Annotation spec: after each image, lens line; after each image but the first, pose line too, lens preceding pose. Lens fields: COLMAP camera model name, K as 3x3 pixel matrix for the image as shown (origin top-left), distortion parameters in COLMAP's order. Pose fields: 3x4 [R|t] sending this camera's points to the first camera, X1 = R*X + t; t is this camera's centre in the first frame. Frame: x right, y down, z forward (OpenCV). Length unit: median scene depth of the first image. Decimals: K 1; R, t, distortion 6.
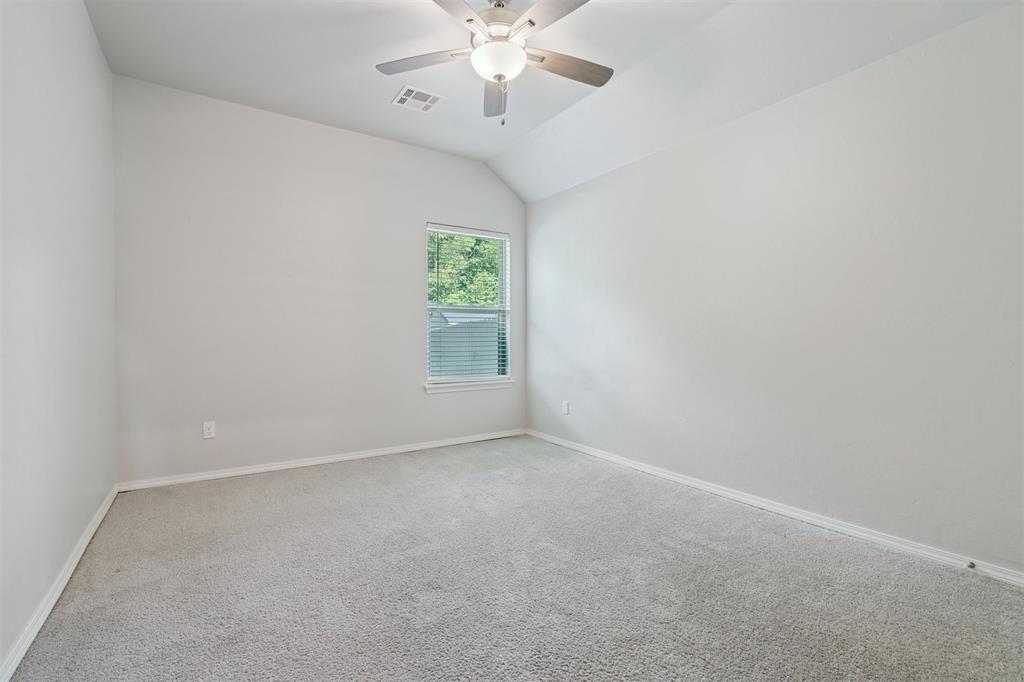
lens RADIAL K [[463.0, 0, 510.0], [0, 463.0, 339.0], [0, 0, 1]] dist [-0.001736, 0.001405]
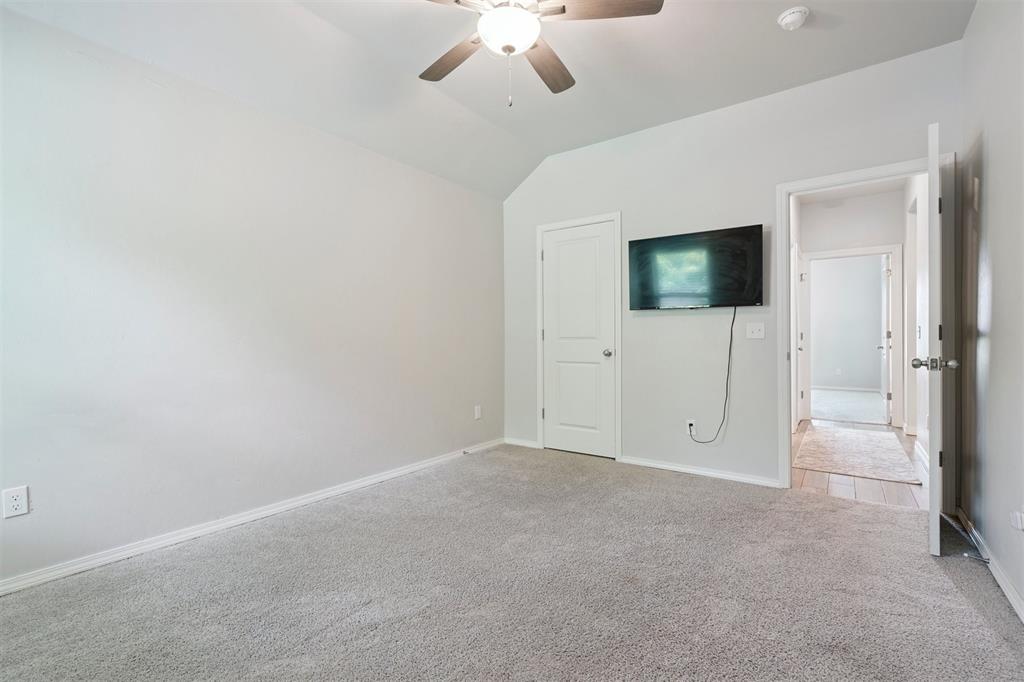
lens RADIAL K [[463.0, 0, 509.9], [0, 463.0, 342.0], [0, 0, 1]] dist [-0.001736, 0.001405]
pose [[-0.363918, -0.001875, 0.931429, -0.739561], [0.003339, 0.999989, 0.003318, -0.006612], [-0.931425, 0.004317, -0.363908, 1.157074]]
